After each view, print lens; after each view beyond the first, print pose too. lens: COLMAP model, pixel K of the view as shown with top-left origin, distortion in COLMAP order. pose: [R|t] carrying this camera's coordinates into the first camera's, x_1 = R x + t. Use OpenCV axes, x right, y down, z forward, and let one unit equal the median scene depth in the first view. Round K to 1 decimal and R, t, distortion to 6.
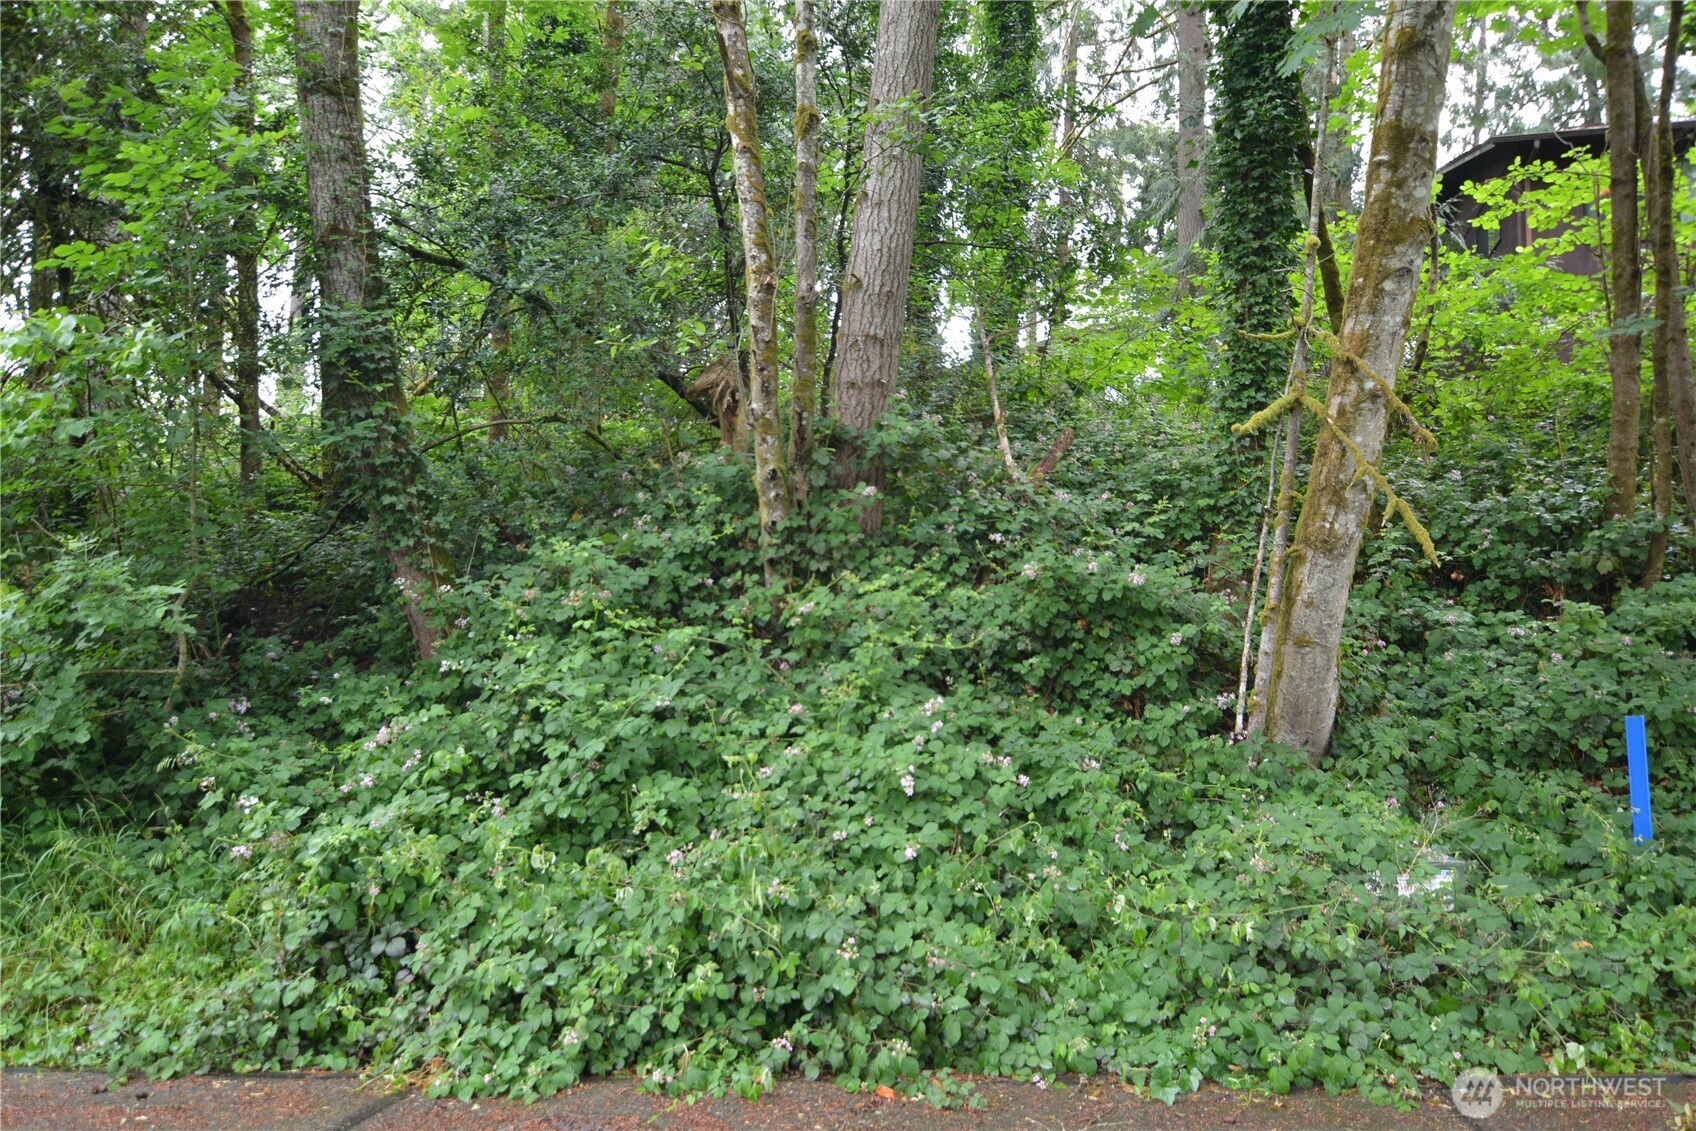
lens RADIAL K [[1158.4, 0, 851.2], [0, 1158.4, 566.5], [0, 0, 1]] dist [0.001997, -0.011150]
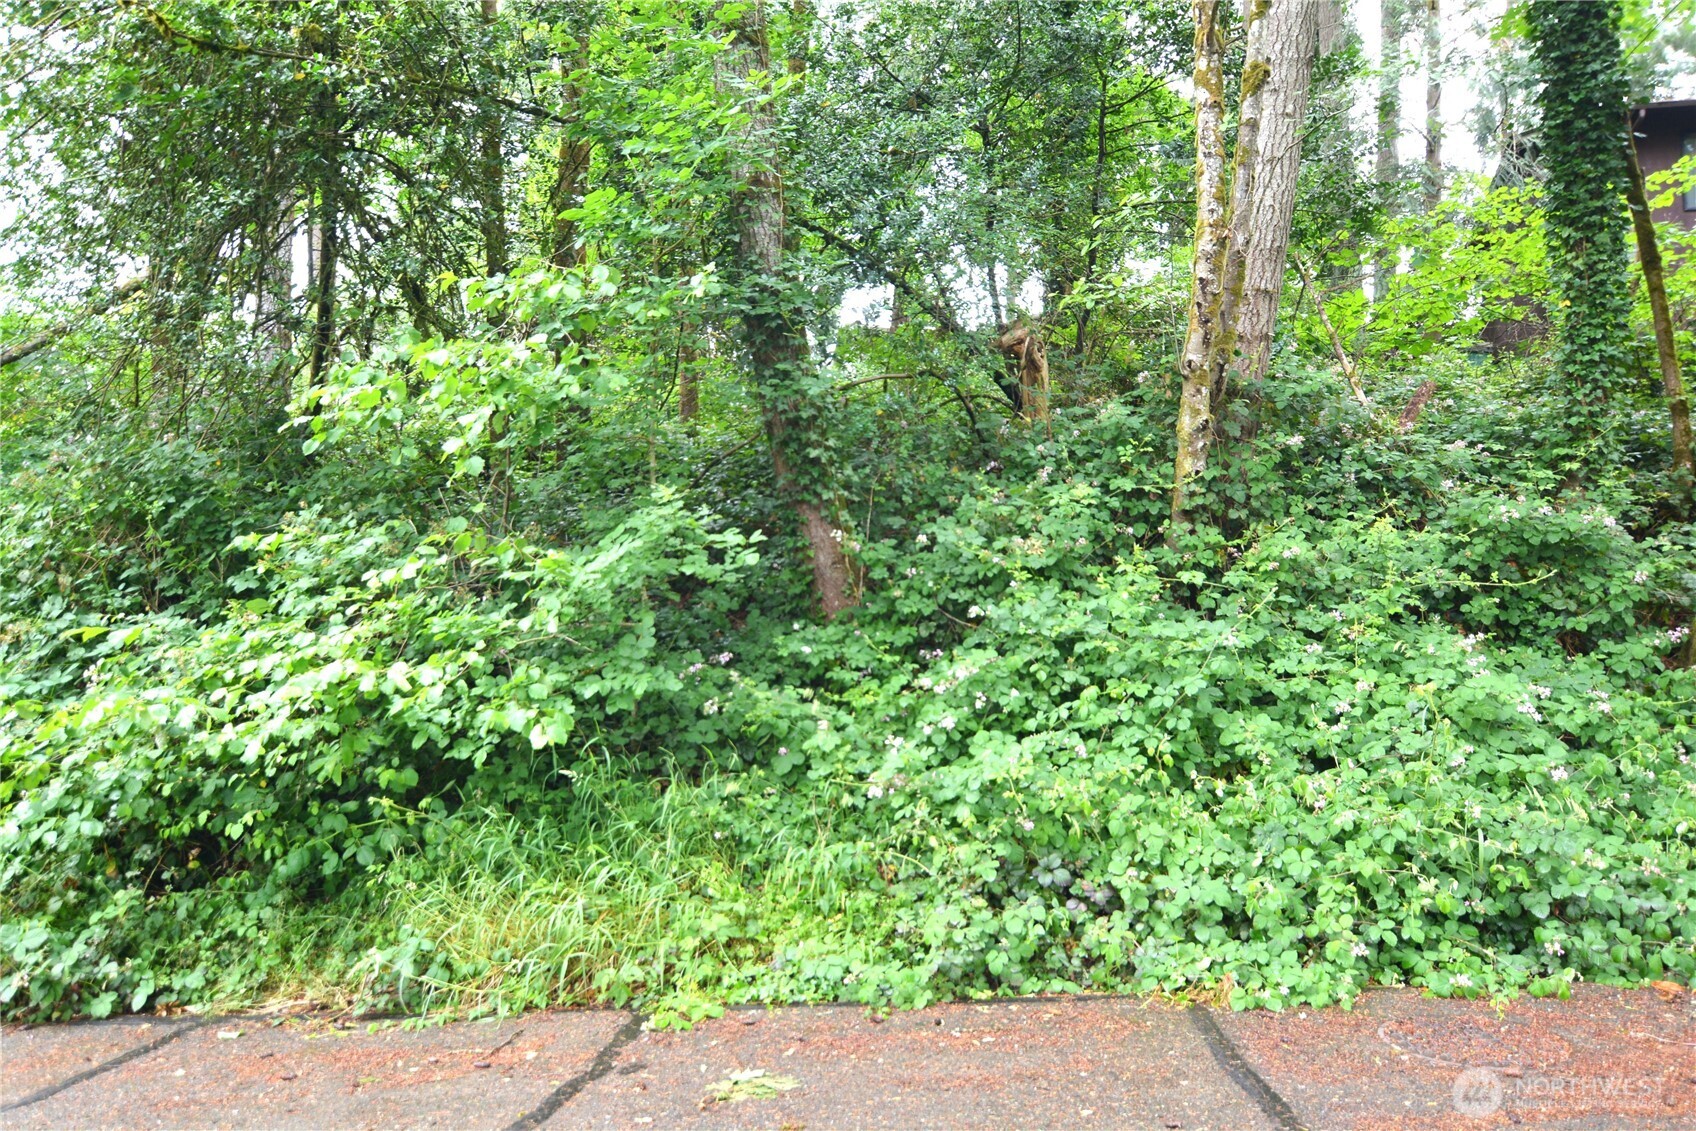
lens RADIAL K [[1158.4, 0, 846.5], [0, 1158.4, 563.7], [0, 0, 1]] dist [0.001997, -0.011150]
pose [[0.998044, -0.012375, 0.061278, -0.486041], [0.010879, 0.999636, 0.024688, 0.015909], [-0.061561, -0.023973, 0.997815, -0.007176]]
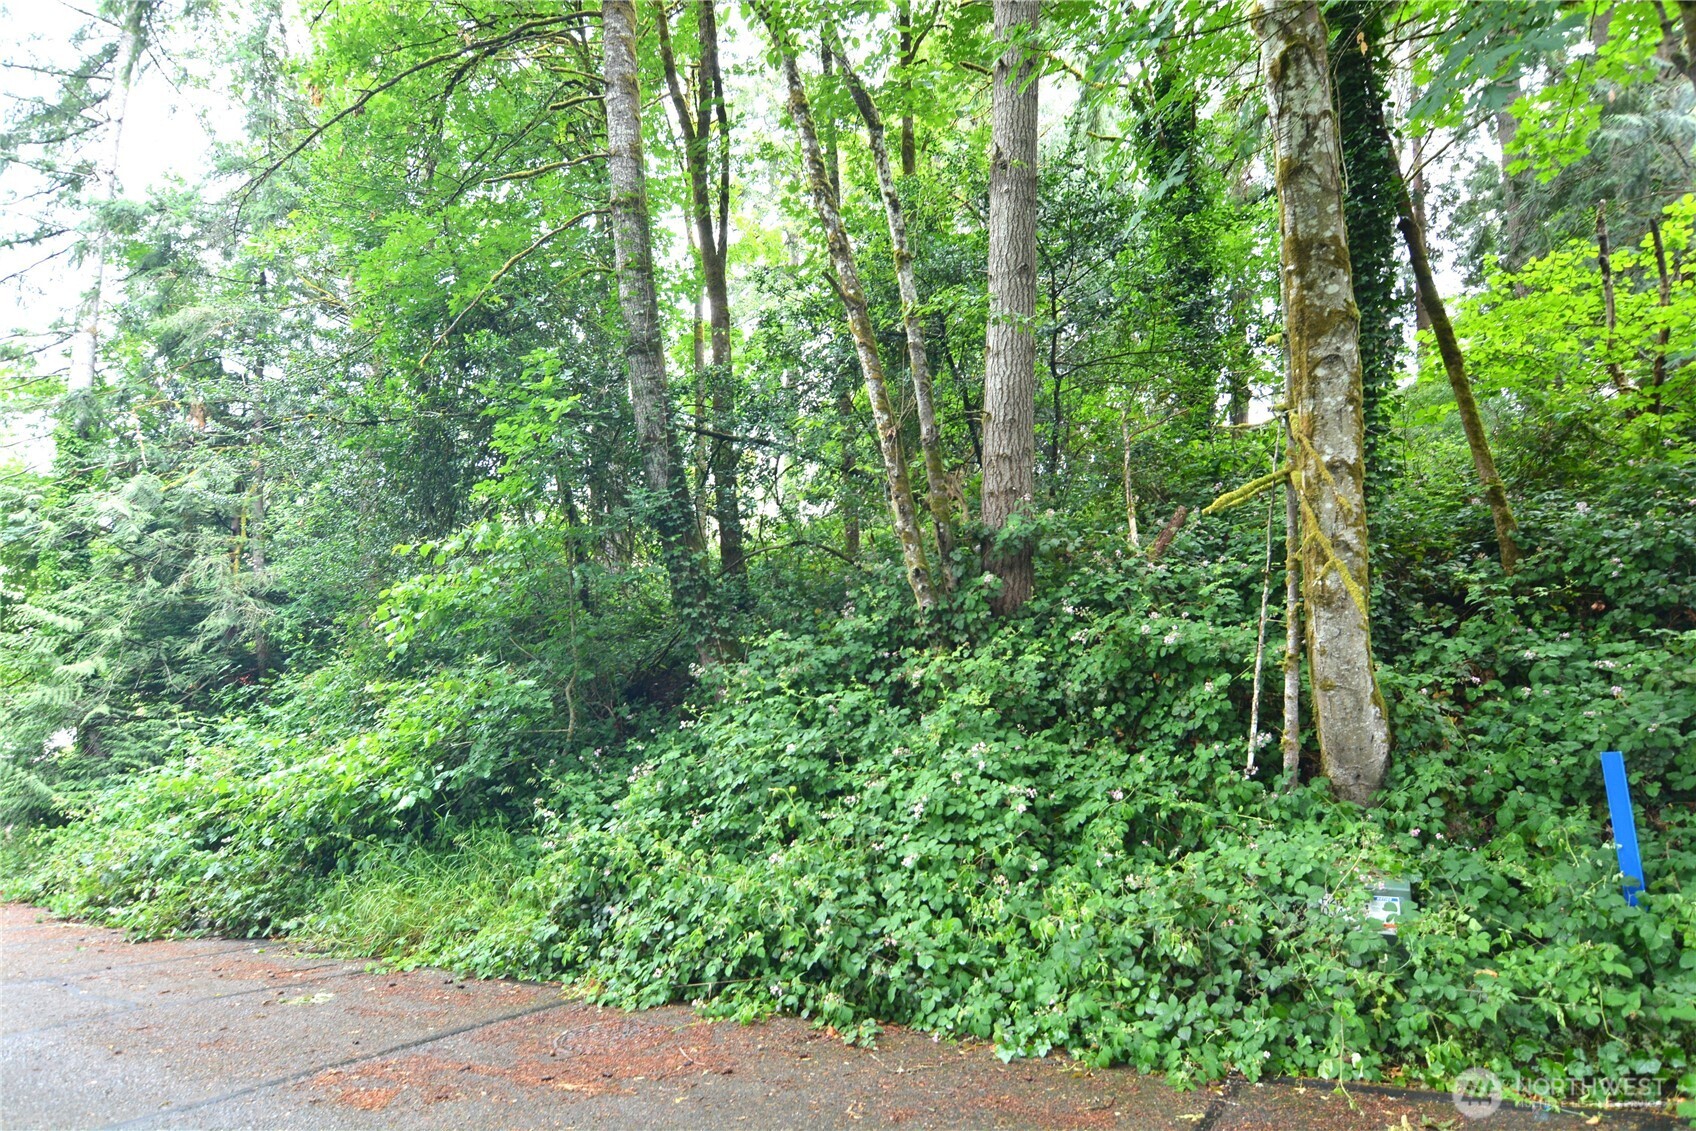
lens RADIAL K [[964.2, 0, 847.6], [0, 964.2, 567.8], [0, 0, 1]] dist [-0.004835, -0.001444]
pose [[0.899508, -0.090973, -0.427329, 0.363772], [0.068254, 0.995333, -0.068223, -0.015831], [0.431540, 0.032200, 0.901519, -0.039139]]
